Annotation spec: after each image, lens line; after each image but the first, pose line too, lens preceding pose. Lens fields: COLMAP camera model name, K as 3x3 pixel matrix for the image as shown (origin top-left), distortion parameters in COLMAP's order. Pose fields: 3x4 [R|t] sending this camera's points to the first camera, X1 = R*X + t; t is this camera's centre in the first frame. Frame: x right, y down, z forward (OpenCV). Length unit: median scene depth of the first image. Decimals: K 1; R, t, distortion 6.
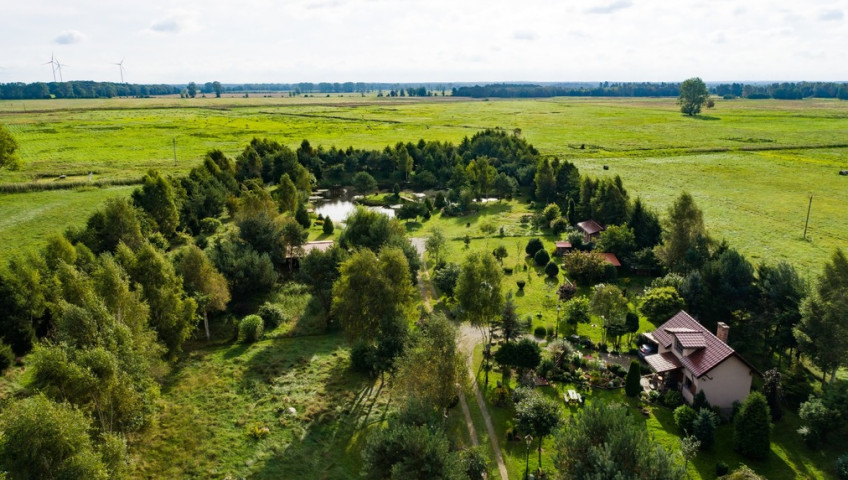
lens RADIAL K [[580.3, 0, 422.4], [0, 580.3, 236.4], [0, 0, 1]] dist [-0.014855, 0.011541]
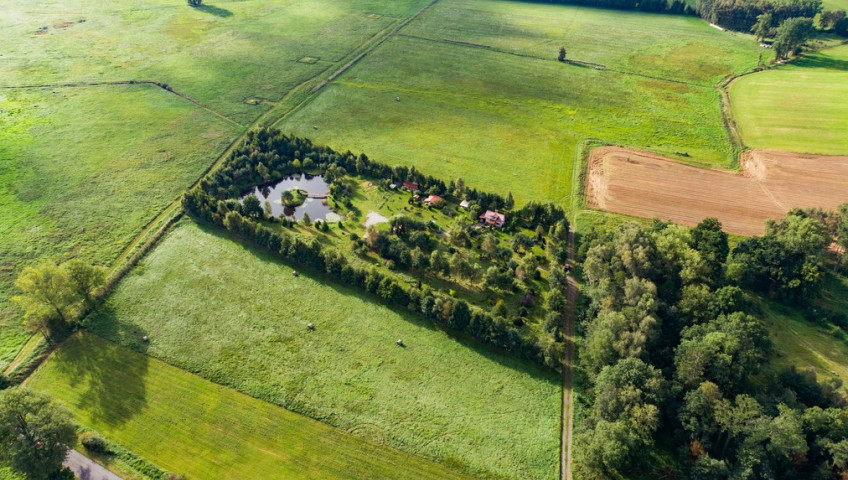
lens RADIAL K [[580.3, 0, 422.4], [0, 580.3, 236.4], [0, 0, 1]] dist [-0.014855, 0.011541]
pose [[0.541039, -0.463557, 0.701706, -3.086837], [0.197077, 0.881025, 0.430065, -1.724977], [-0.817580, -0.094392, 0.568026, -1.237352]]
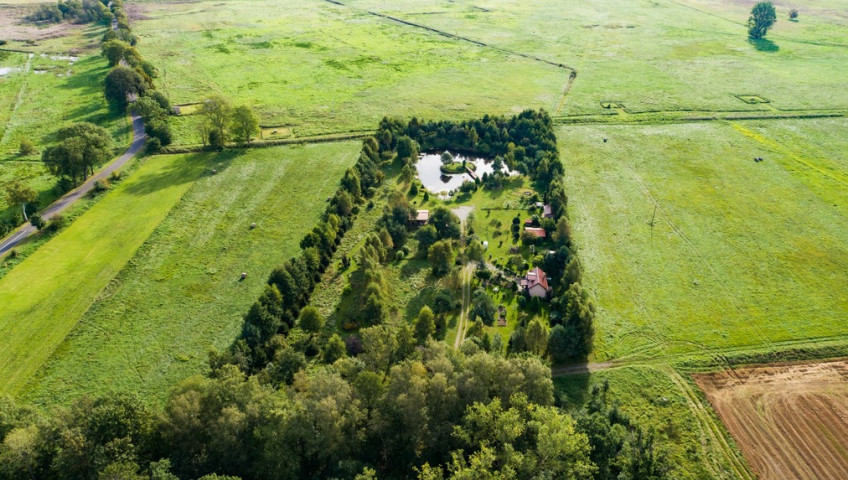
lens RADIAL K [[580.3, 0, 422.4], [0, 580.3, 236.4], [0, 0, 1]] dist [-0.014855, 0.011541]
pose [[0.986256, 0.087822, -0.139950, 0.237722], [-0.050565, 0.966830, 0.250364, -0.724173], [0.157295, -0.239847, 0.957983, -1.907397]]
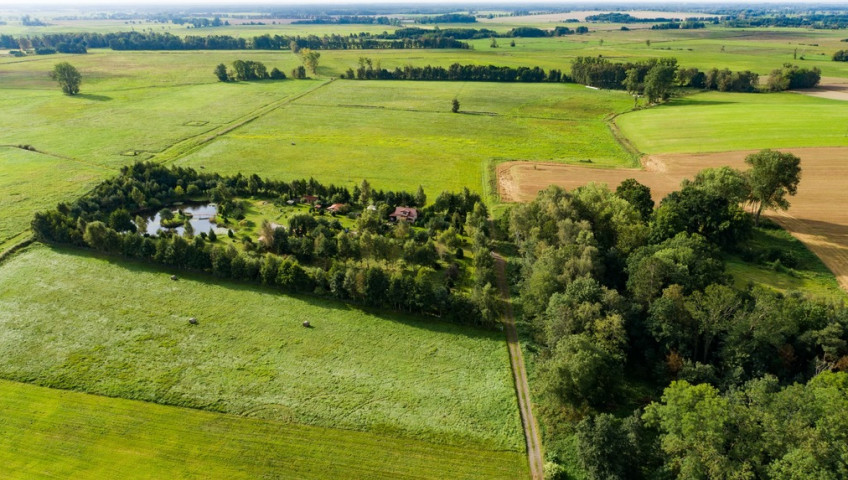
lens RADIAL K [[580.3, 0, 422.4], [0, 580.3, 236.4], [0, 0, 1]] dist [-0.014855, 0.011541]
pose [[0.379949, -0.343561, 0.858839, -3.085514], [0.233389, 0.934034, 0.270390, -0.748408], [-0.895080, 0.097709, 0.435069, -0.997217]]
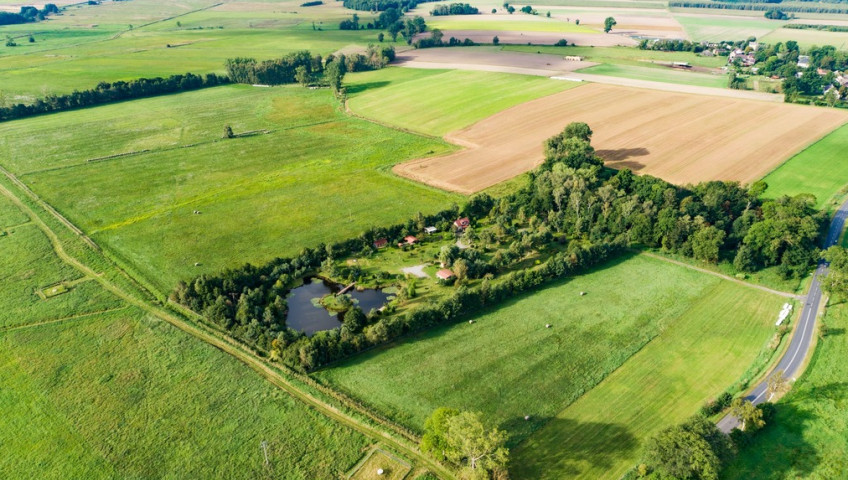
lens RADIAL K [[580.3, 0, 422.4], [0, 580.3, 236.4], [0, 0, 1]] dist [-0.014855, 0.011541]
pose [[-0.529289, -0.373536, 0.761790, -3.681584], [0.214237, 0.809934, 0.545994, -2.844087], [-0.820948, 0.452192, -0.348664, 3.156215]]
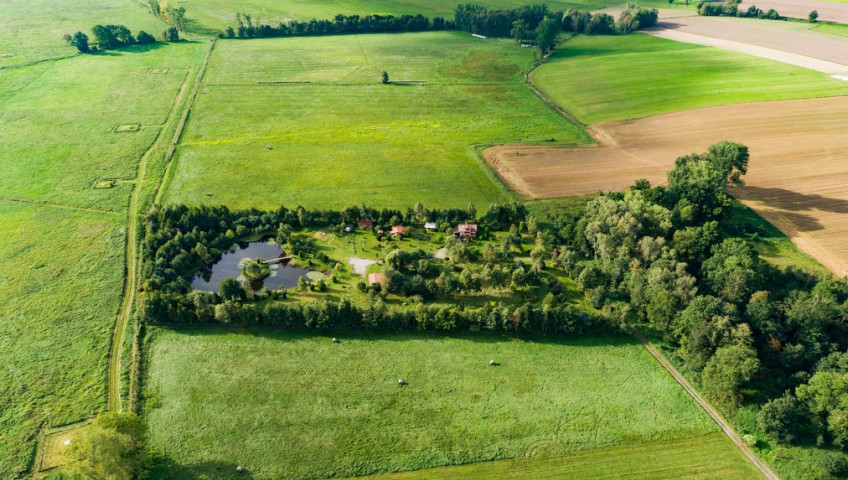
lens RADIAL K [[580.3, 0, 422.4], [0, 580.3, 236.4], [0, 0, 1]] dist [-0.014855, 0.011541]
pose [[0.046183, -0.510958, 0.858364, -3.637742], [0.247732, 0.838296, 0.485683, -2.131548], [-0.967727, 0.190214, 0.165295, 0.442839]]
